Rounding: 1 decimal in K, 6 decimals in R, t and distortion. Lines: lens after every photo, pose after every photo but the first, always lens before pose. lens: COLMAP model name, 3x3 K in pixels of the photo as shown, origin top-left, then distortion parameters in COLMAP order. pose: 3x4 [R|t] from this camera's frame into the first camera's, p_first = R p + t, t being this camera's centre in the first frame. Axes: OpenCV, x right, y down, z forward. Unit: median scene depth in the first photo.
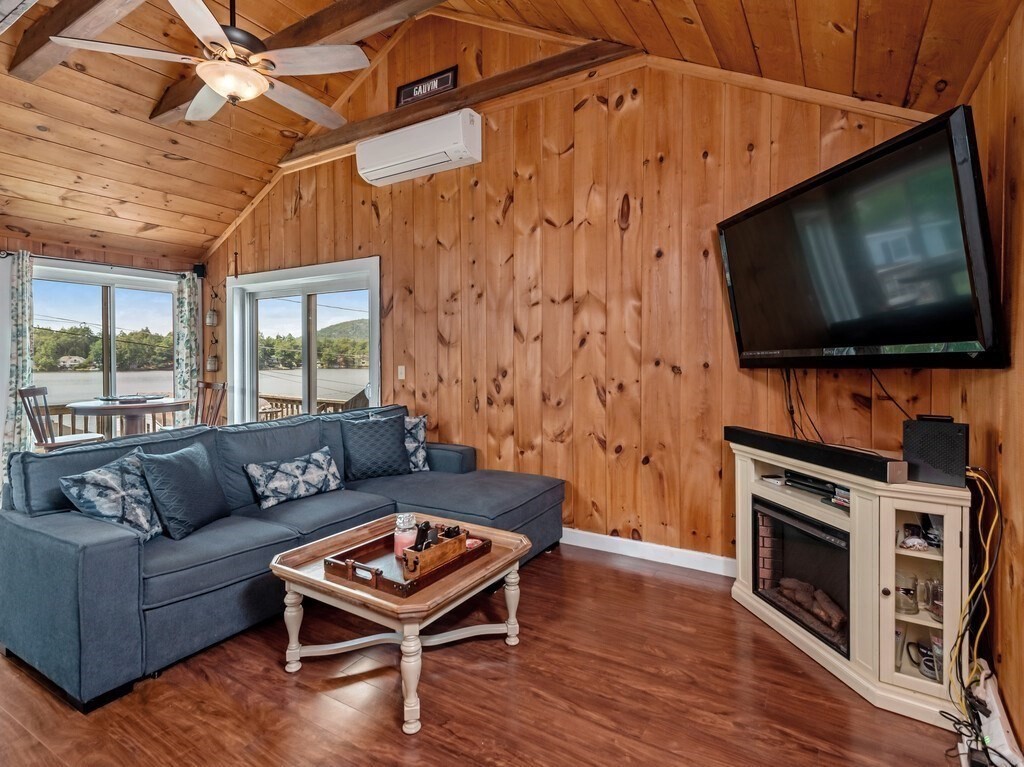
lens RADIAL K [[484.6, 0, 512.8], [0, 484.6, 382.6], [0, 0, 1]] dist [-0.014417, -0.002525]
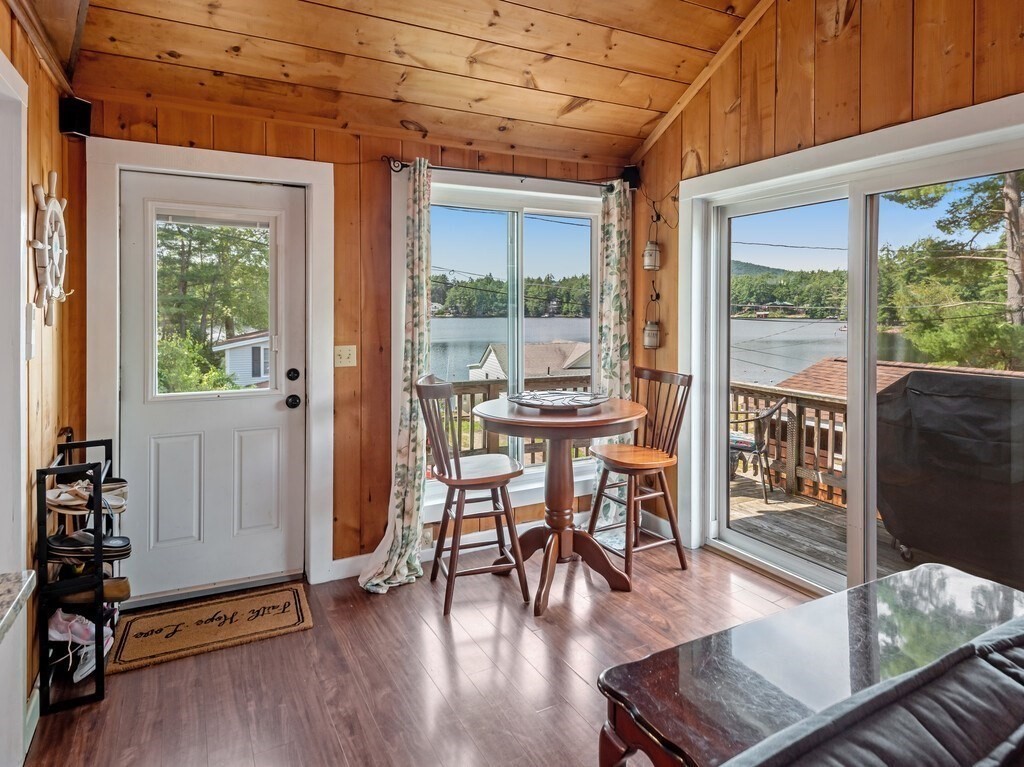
lens RADIAL K [[594.9, 0, 512.9], [0, 594.9, 383.9], [0, 0, 1]] dist [-0.002245, -0.001100]
pose [[0.819565, 0.076977, -0.567792, -0.353002], [-0.030246, 0.995365, 0.091286, -0.041936], [0.572187, -0.057642, 0.818095, 0.312742]]
